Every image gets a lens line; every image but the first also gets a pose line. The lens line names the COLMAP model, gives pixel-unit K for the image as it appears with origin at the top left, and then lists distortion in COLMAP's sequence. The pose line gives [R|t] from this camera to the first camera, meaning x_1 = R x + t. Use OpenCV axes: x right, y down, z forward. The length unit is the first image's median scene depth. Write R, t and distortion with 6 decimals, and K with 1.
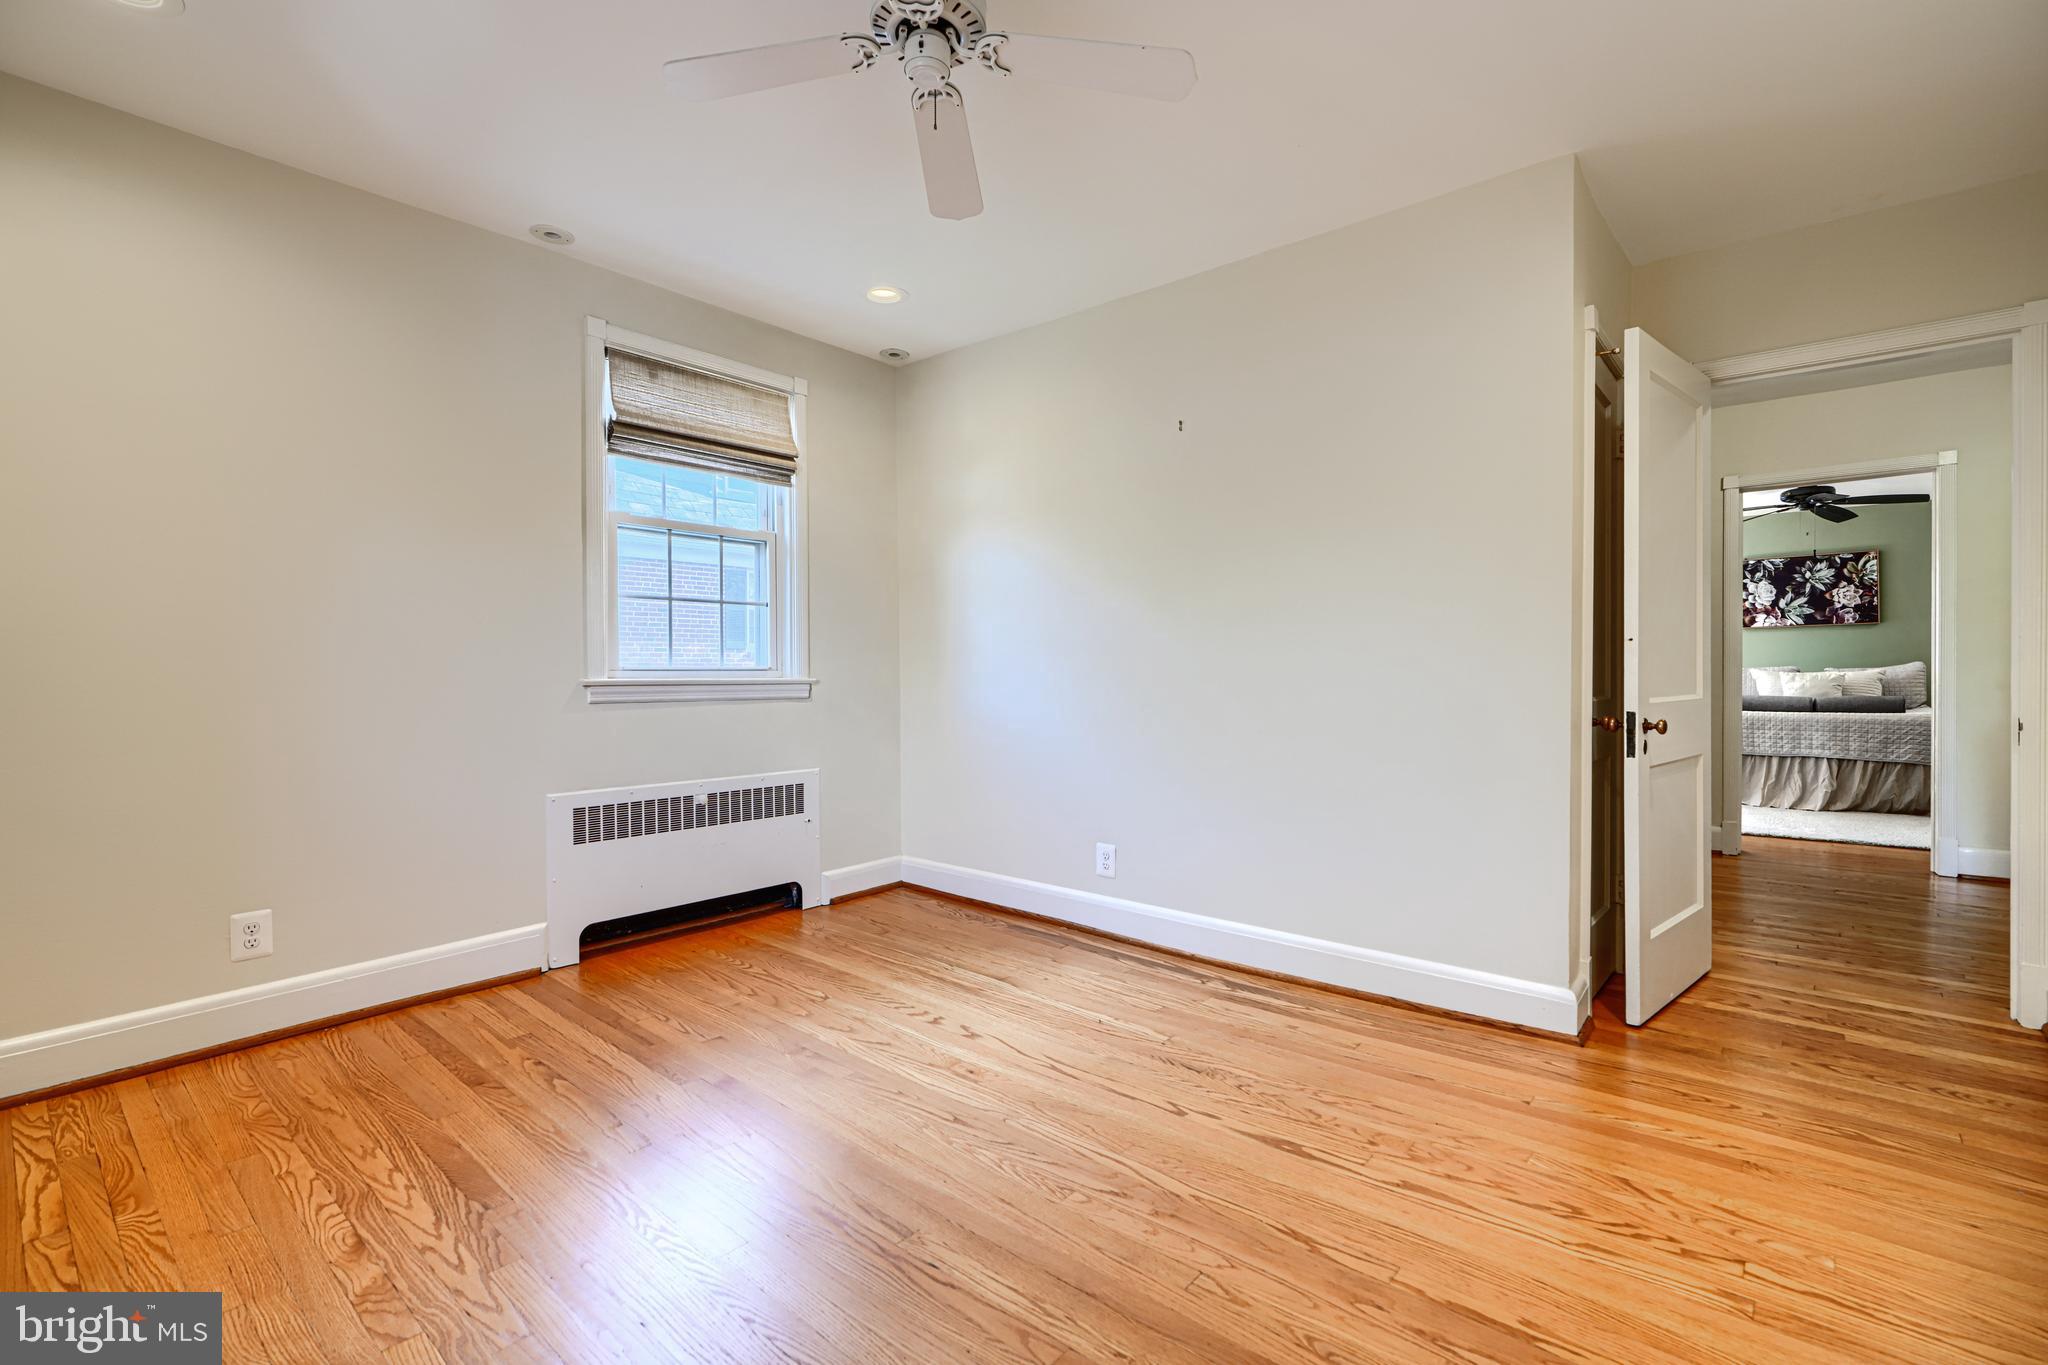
lens RADIAL K [[928.1, 0, 1015.6], [0, 928.1, 688.3], [0, 0, 1]] dist [0.010394, 0.000267]
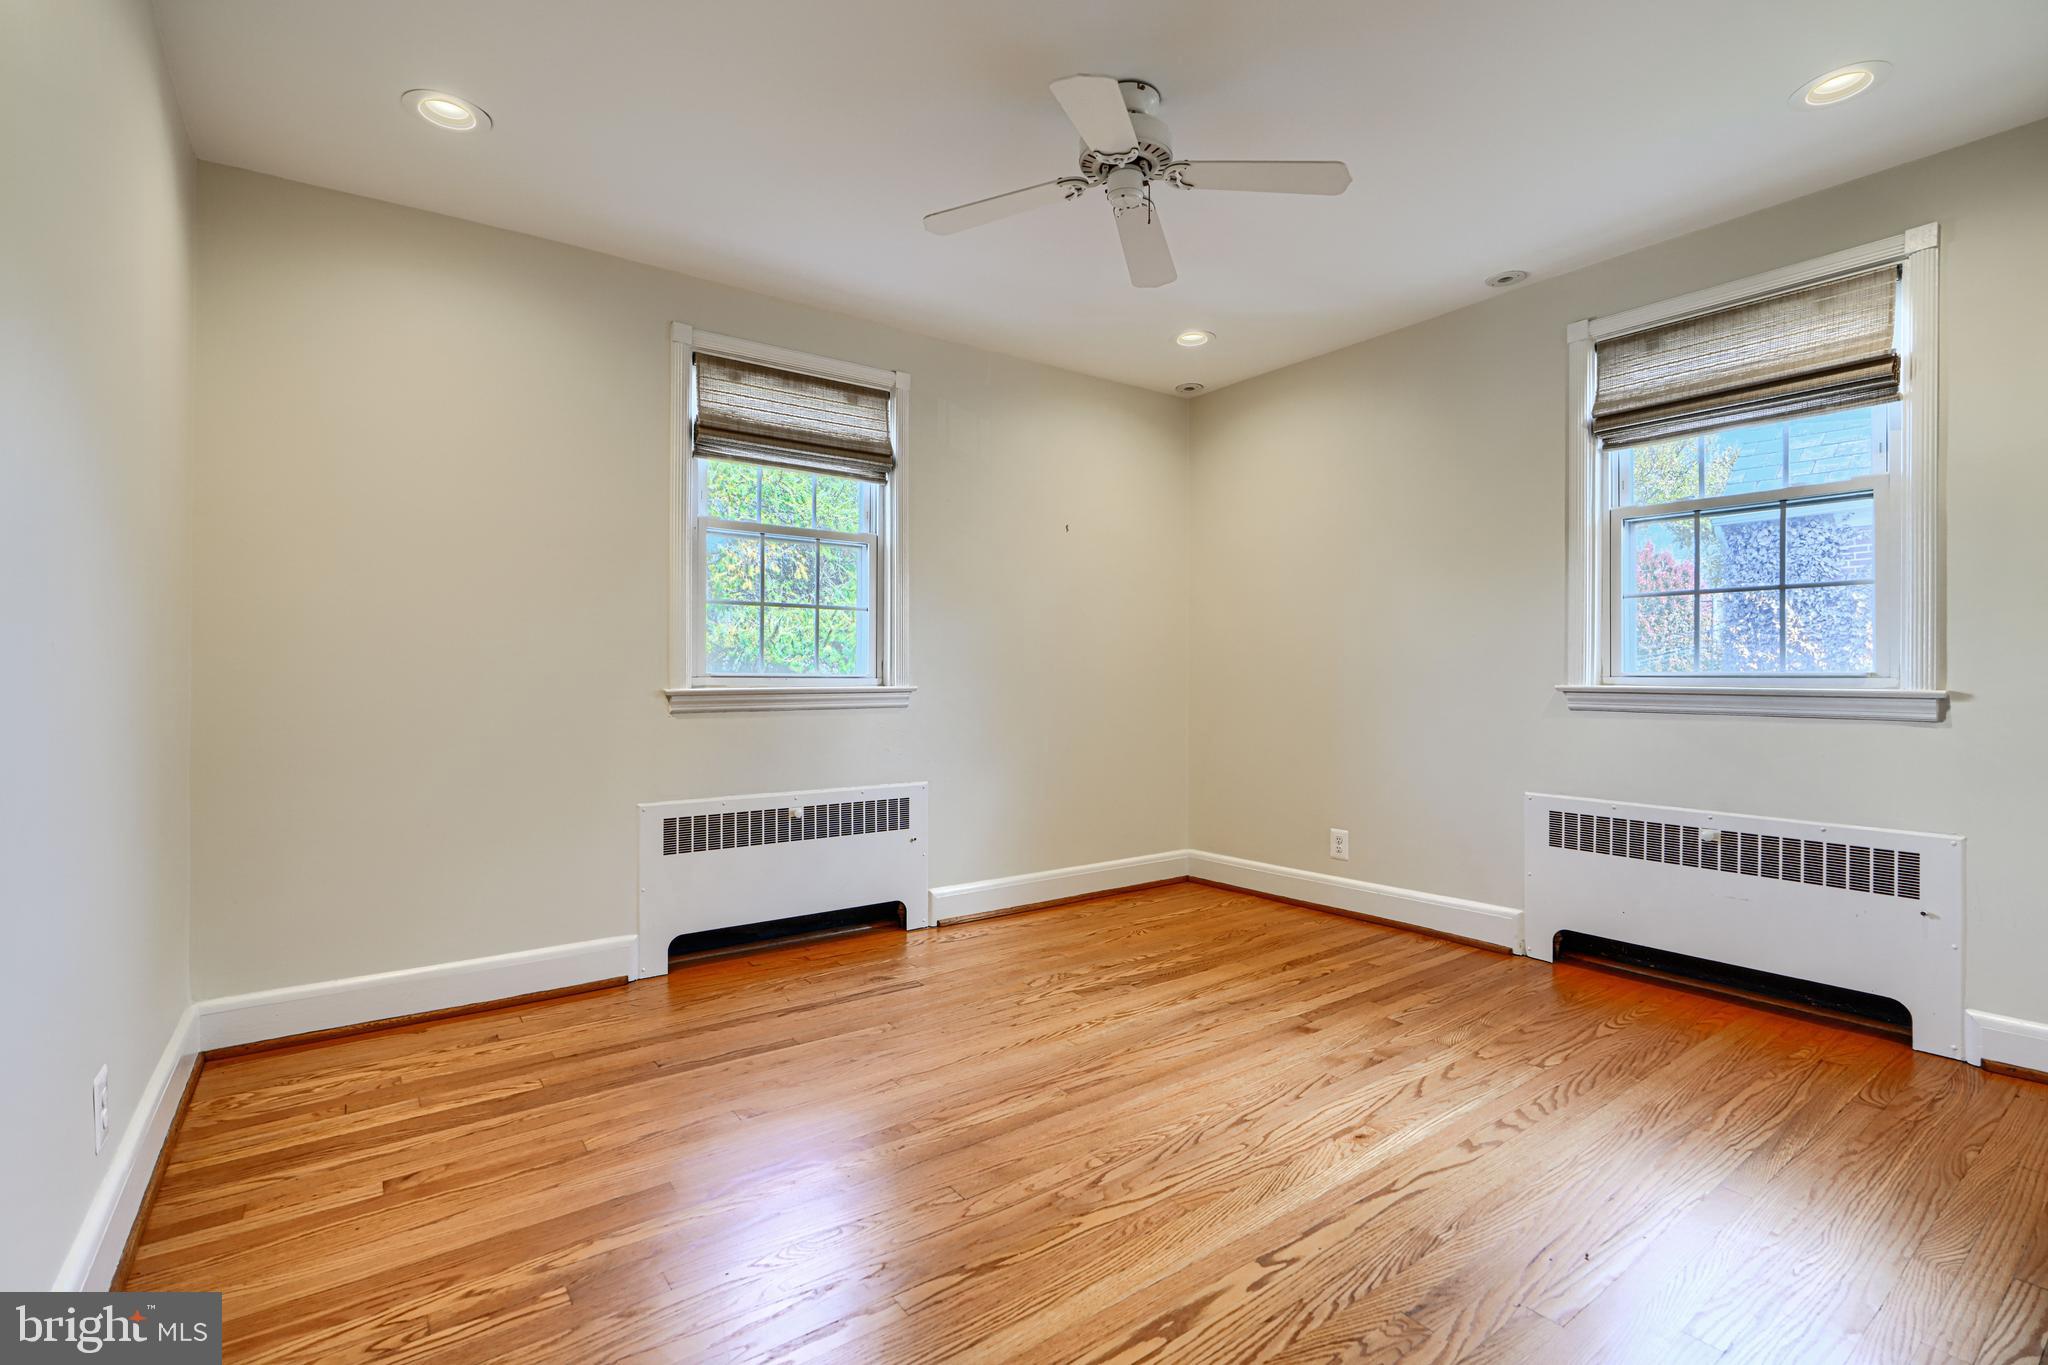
lens RADIAL K [[918.2, 0, 1025.0], [0, 918.2, 676.5], [0, 0, 1]] dist [0.001155, 0.000219]
pose [[-0.219975, 0.000524, -0.975505, 0.758810], [-0.021289, 0.999759, 0.005337, -0.014338], [0.975273, 0.021942, -0.219911, 0.771331]]
